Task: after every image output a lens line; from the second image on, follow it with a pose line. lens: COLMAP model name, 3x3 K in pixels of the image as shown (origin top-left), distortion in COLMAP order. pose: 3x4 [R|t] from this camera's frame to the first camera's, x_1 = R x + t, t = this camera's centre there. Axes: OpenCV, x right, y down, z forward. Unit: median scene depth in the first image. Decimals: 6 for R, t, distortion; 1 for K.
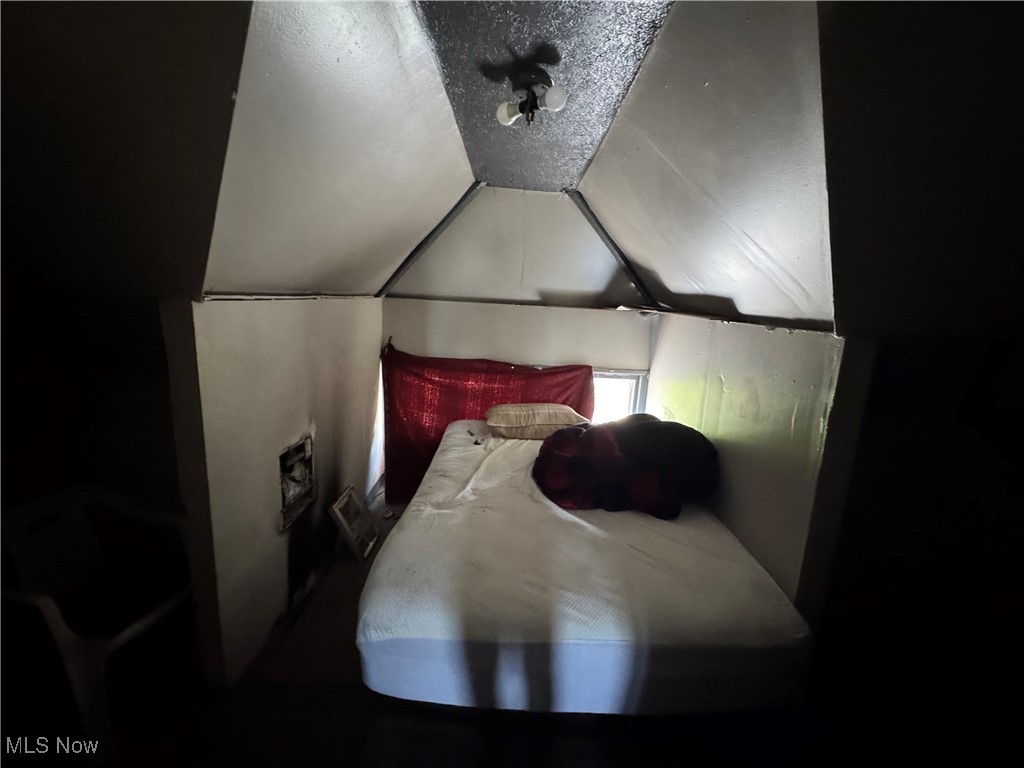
lens RADIAL K [[409.6, 0, 512.5], [0, 409.6, 383.1], [0, 0, 1]] dist [-0.003842, 0.000642]
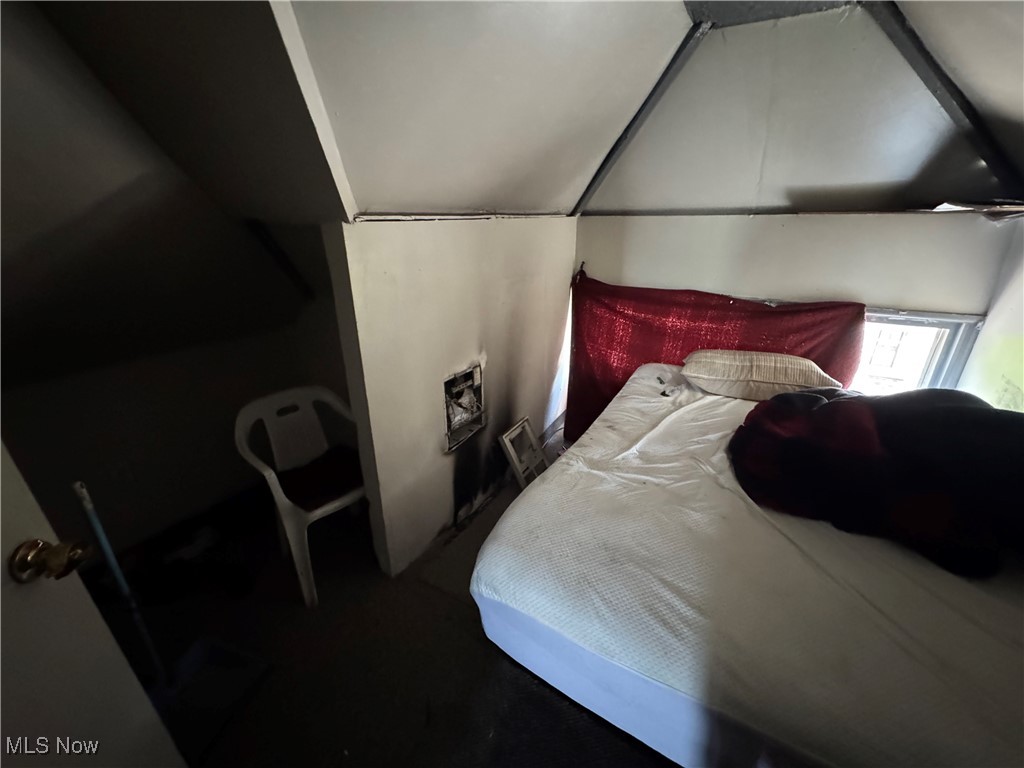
lens RADIAL K [[409.6, 0, 512.5], [0, 409.6, 383.1], [0, 0, 1]] dist [-0.003842, 0.000642]
pose [[0.859940, 0.132339, -0.492940, 0.051844], [-0.049462, 0.982863, 0.177580, -0.005921], [0.507993, -0.128326, 0.851749, 0.142782]]
